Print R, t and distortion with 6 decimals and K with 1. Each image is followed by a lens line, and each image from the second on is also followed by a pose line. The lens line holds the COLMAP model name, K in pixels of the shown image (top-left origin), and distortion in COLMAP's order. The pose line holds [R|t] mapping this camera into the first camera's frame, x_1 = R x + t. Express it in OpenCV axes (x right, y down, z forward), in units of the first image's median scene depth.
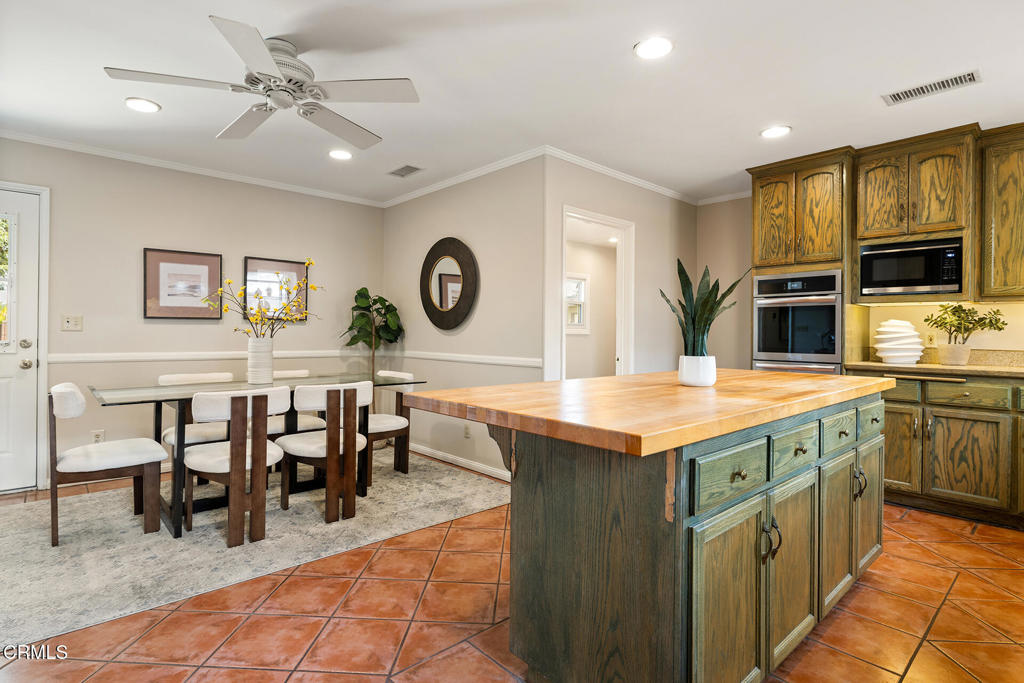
lens RADIAL K [[511.0, 0, 510.7], [0, 511.0, 333.0], [0, 0, 1]] dist [0.001249, -0.001039]
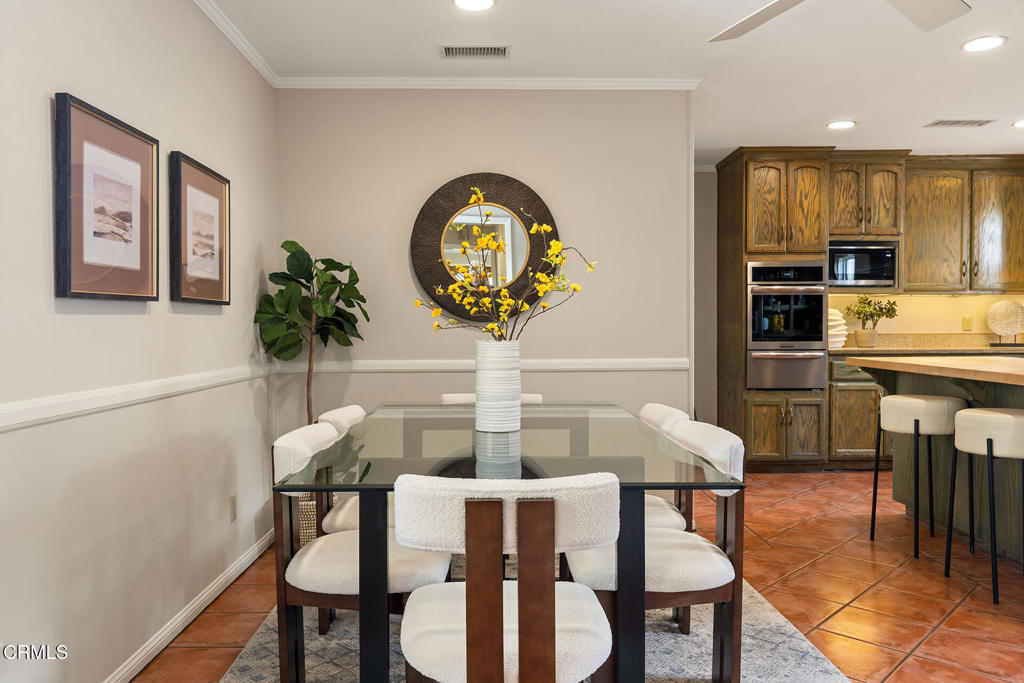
lens RADIAL K [[747.2, 0, 510.2], [0, 747.2, 339.8], [0, 0, 1]] dist [0.008429, 0.000041]
pose [[0.658452, -0.027441, 0.752122, -0.981099], [0.011250, 0.999582, 0.026621, -0.010117], [-0.752538, -0.009067, 0.658486, 0.474245]]
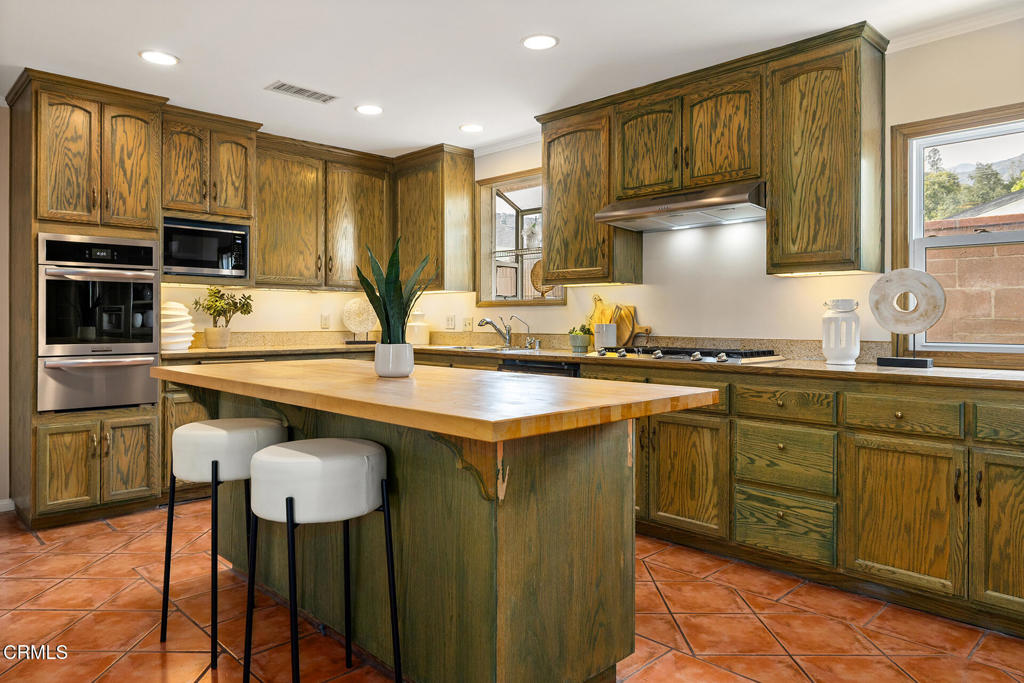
lens RADIAL K [[670.3, 0, 488.9], [0, 670.3, 318.2], [0, 0, 1]] dist [-0.002653, 0.000347]
pose [[-0.023410, -0.004948, 0.999714, -0.474533], [0.001655, 0.999986, 0.004988, -0.002563], [-0.999725, 0.001771, -0.023402, 0.489475]]
